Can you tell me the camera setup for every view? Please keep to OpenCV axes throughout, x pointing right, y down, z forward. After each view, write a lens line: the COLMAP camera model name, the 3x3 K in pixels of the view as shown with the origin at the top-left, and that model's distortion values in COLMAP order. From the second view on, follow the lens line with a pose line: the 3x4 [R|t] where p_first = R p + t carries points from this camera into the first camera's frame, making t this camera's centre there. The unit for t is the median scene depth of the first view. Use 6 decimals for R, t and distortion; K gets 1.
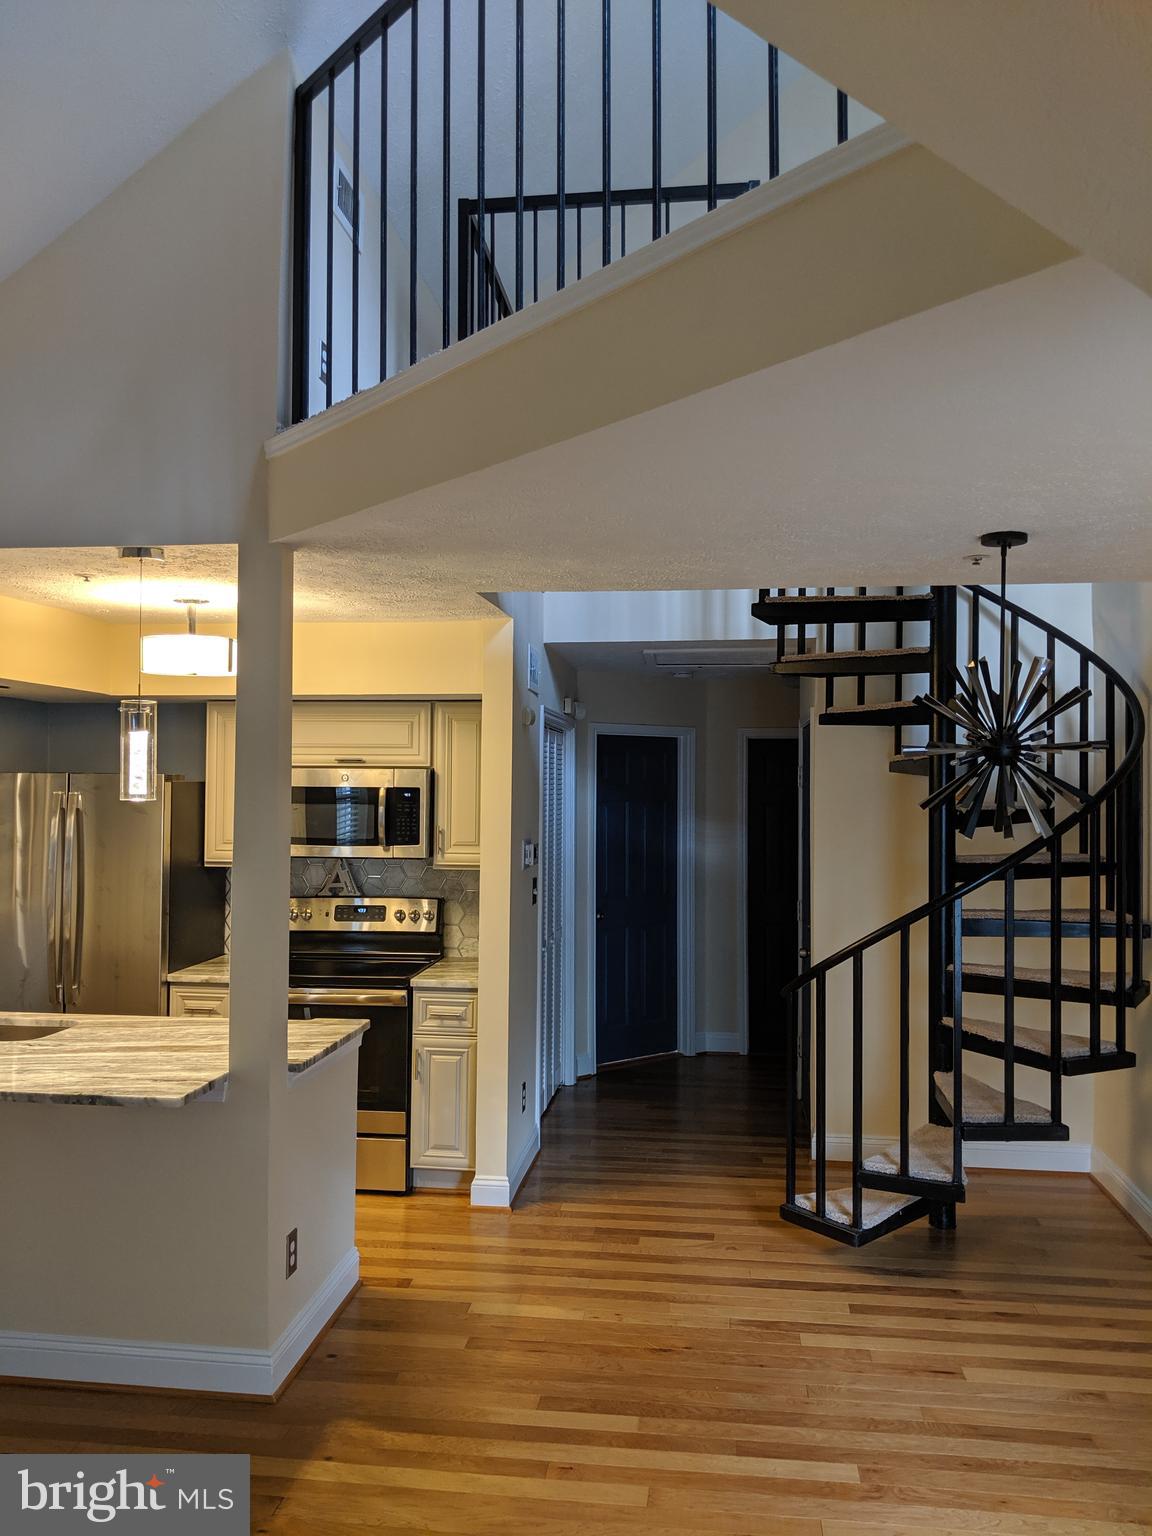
lens RADIAL K [[1229.5, 0, 576.0], [0, 1229.5, 768.0], [0, 0, 1]] dist [-0.007152, -0.005590]
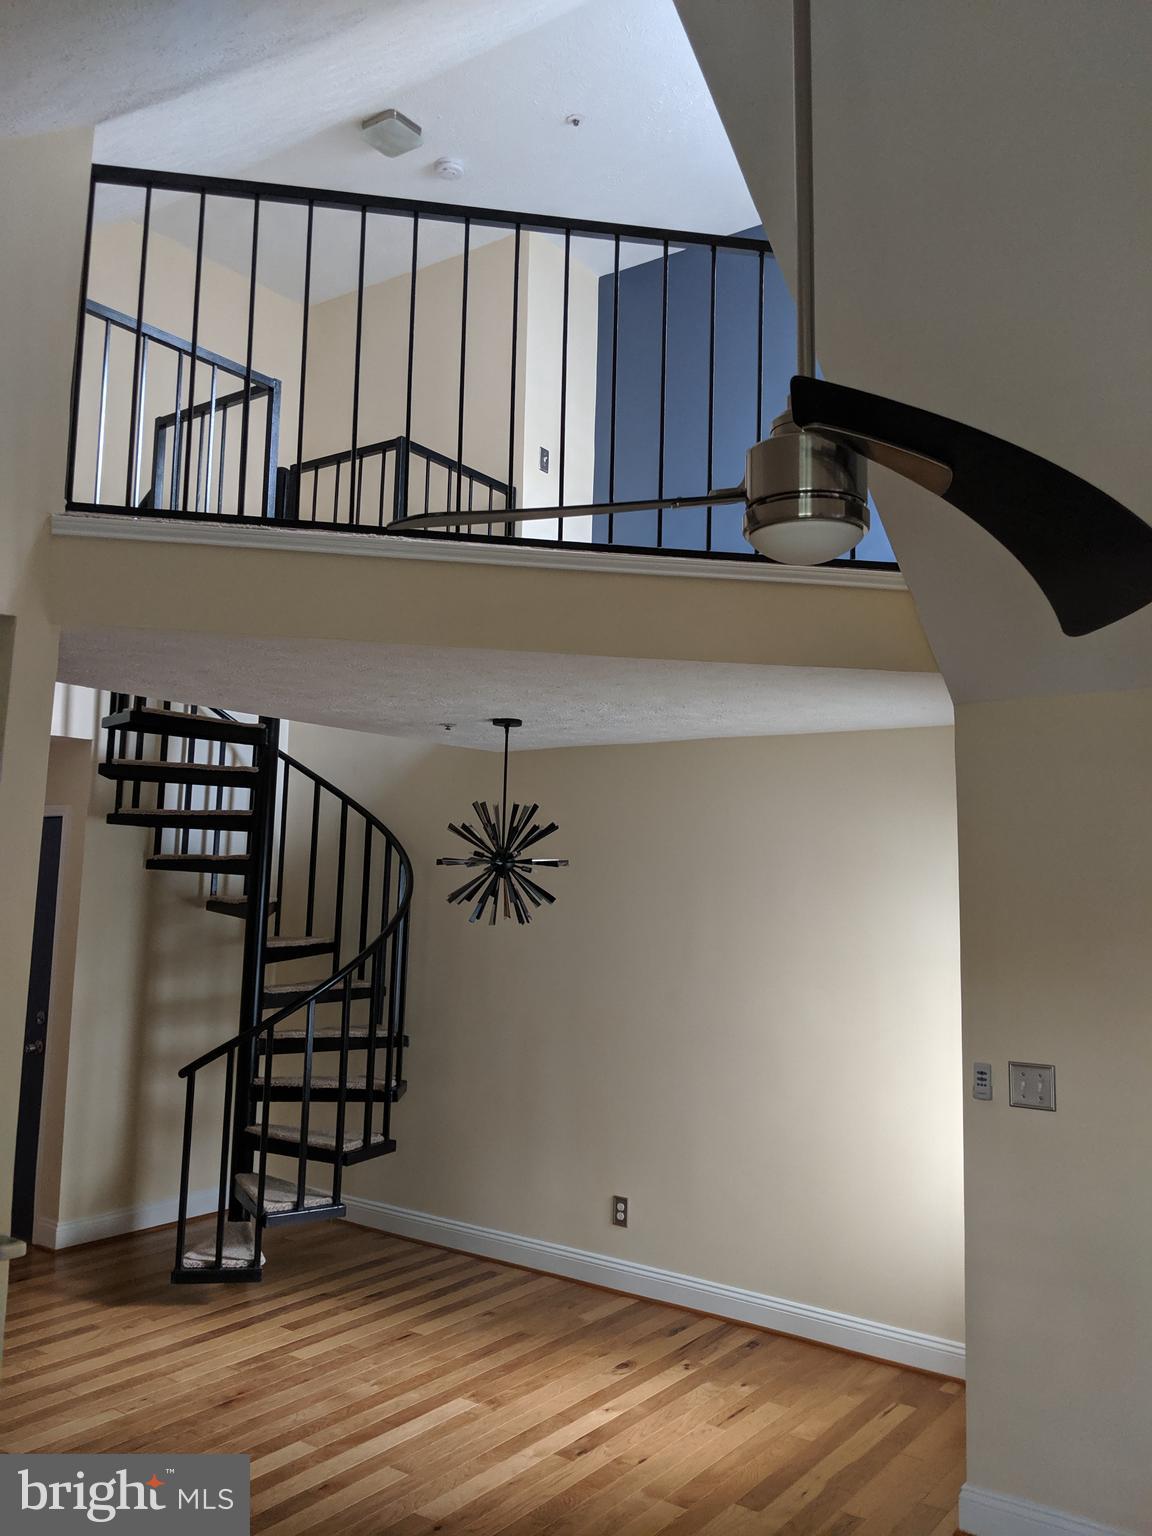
lens RADIAL K [[1233.3, 0, 565.5], [0, 1233.3, 740.2], [0, 0, 1]] dist [0.007848, -0.000777]
pose [[0.482968, 0.109567, 0.868756, -0.730557], [-0.030926, 0.993656, -0.108127, -0.002957], [-0.875092, 0.025355, 0.483293, 0.169841]]
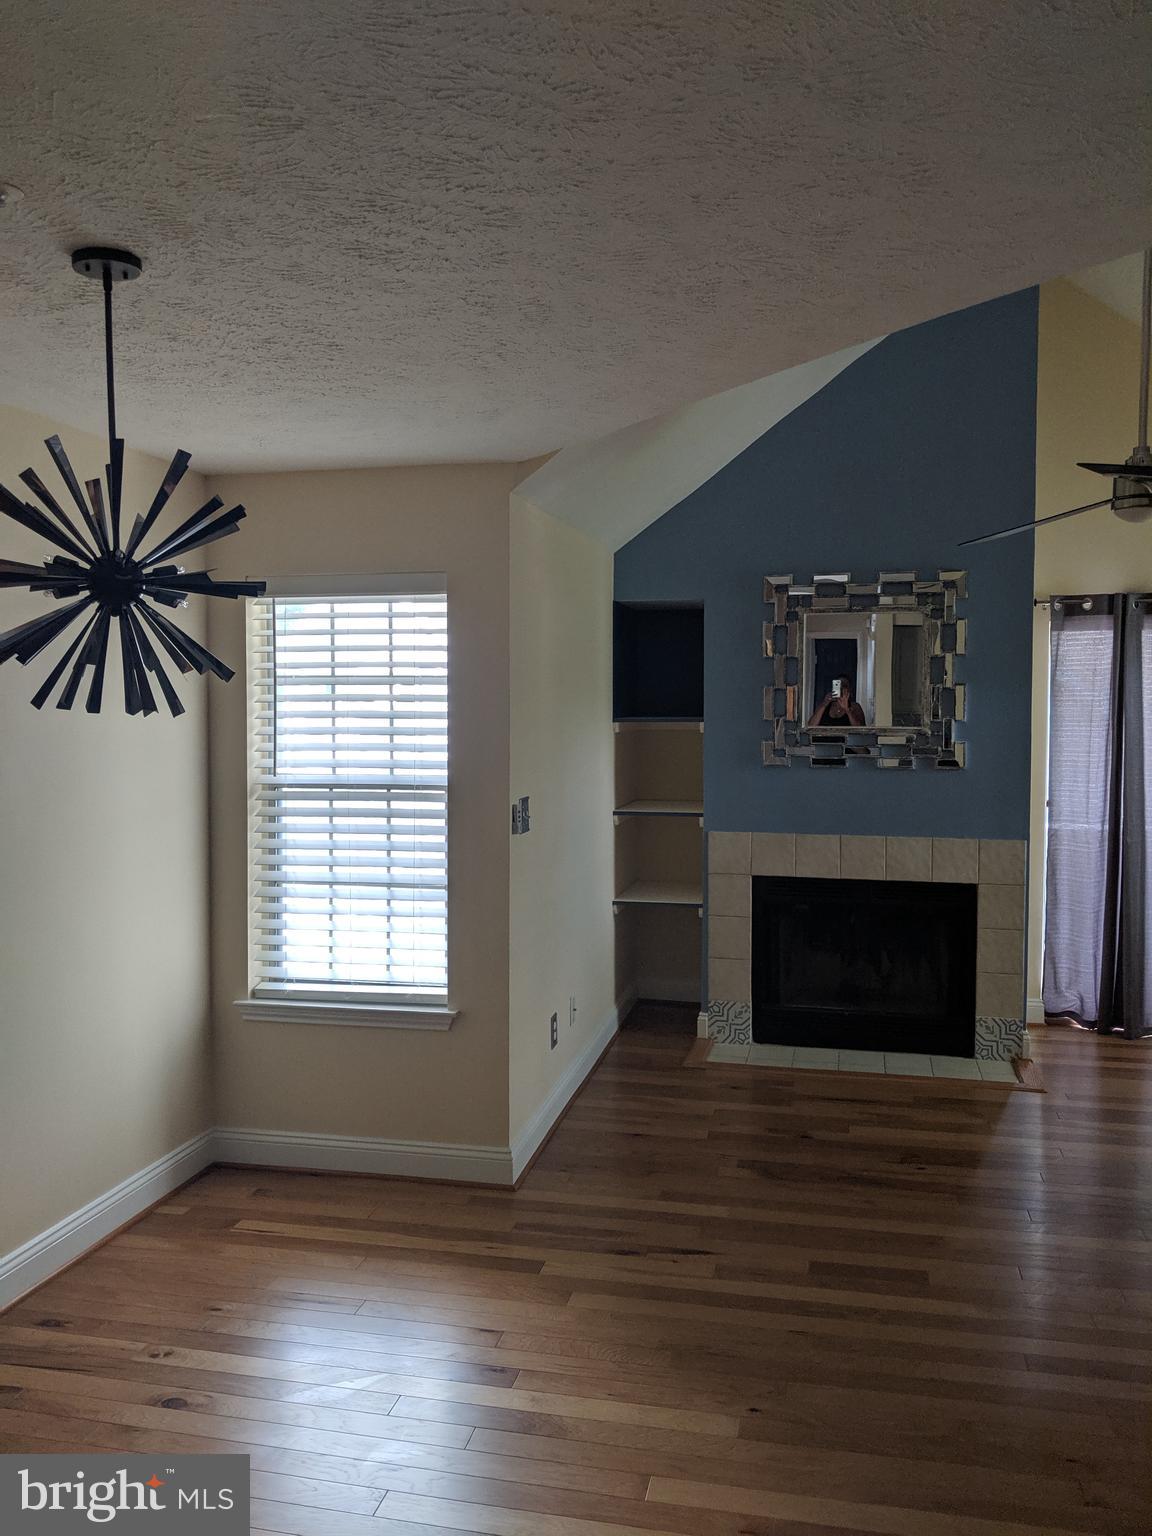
lens RADIAL K [[1378.3, 0, 576.2], [0, 1378.3, 732.3], [0, 0, 1]] dist [-0.006196, -0.007852]
pose [[-0.994129, -0.001264, 0.108198, 0.007699], [0.003785, 0.998913, 0.046453, 0.025949], [-0.108139, 0.046590, -0.993043, 1.380954]]
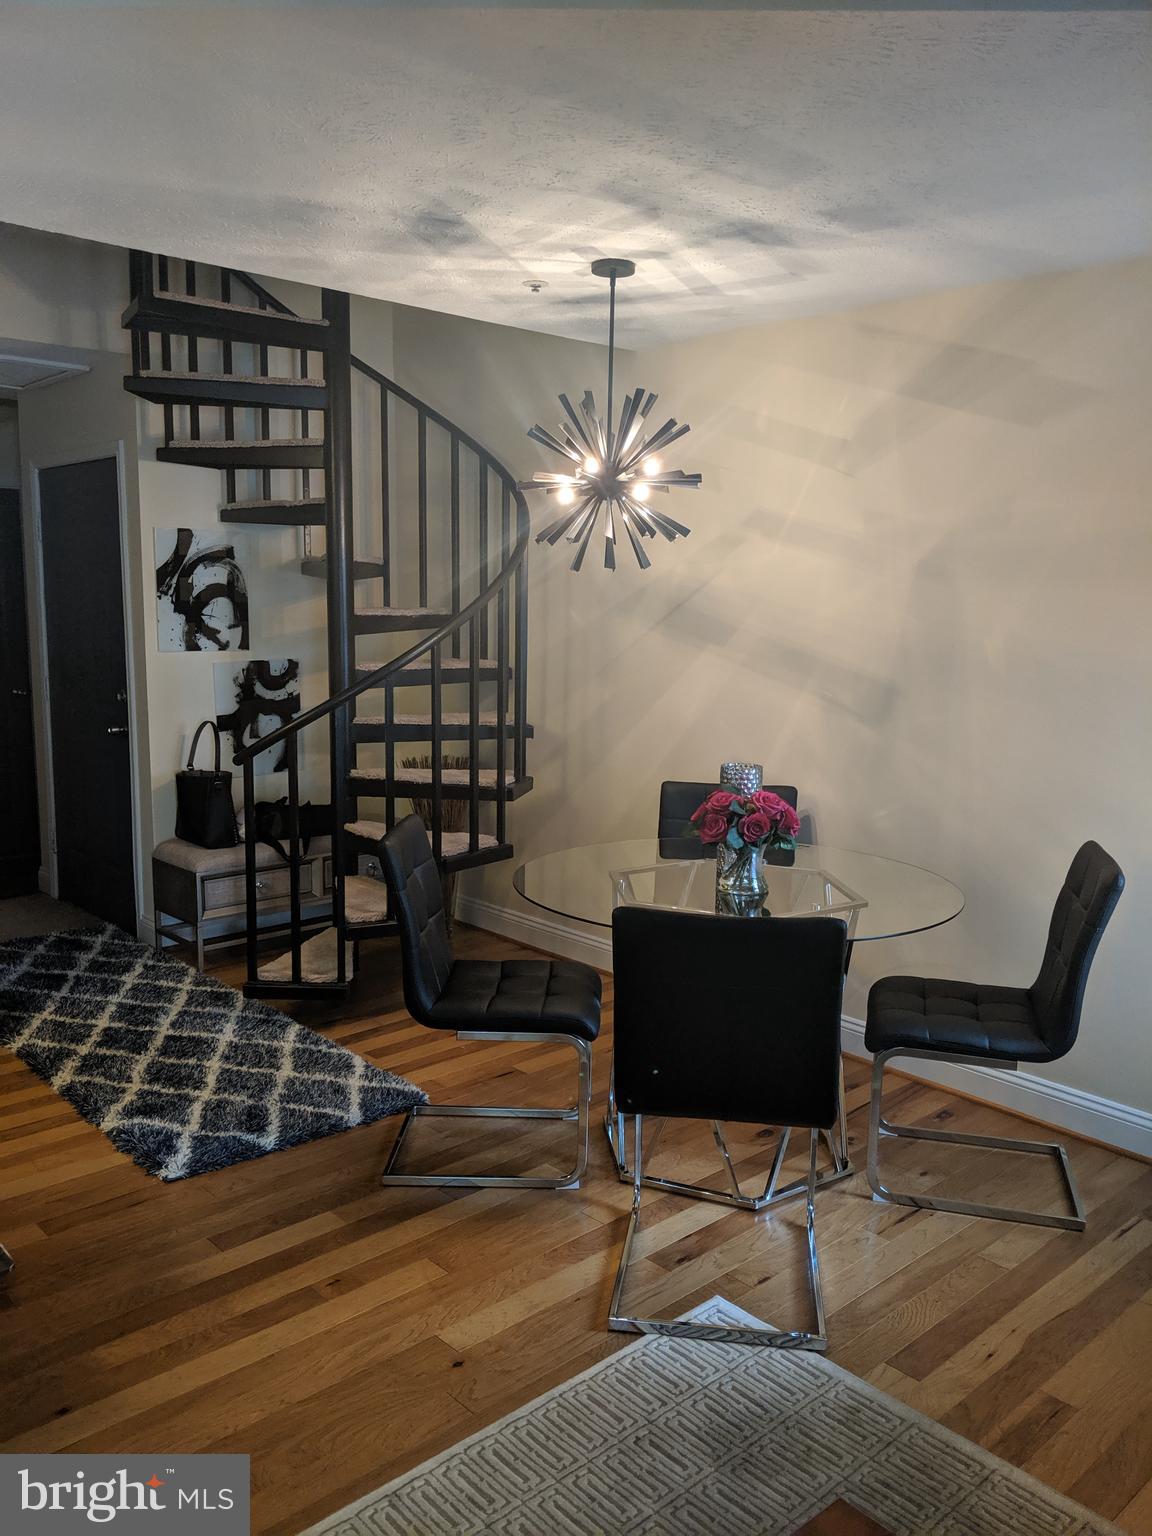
lens RADIAL K [[1228.3, 0, 576.0], [0, 1228.3, 768.0], [0, 0, 1]] dist [0.128310, -0.171747]
pose [[0.635534, -0.101582, 0.765361, -0.411101], [-0.027630, 0.987679, 0.154033, 0.047597], [-0.771578, -0.119040, 0.624897, 0.261069]]
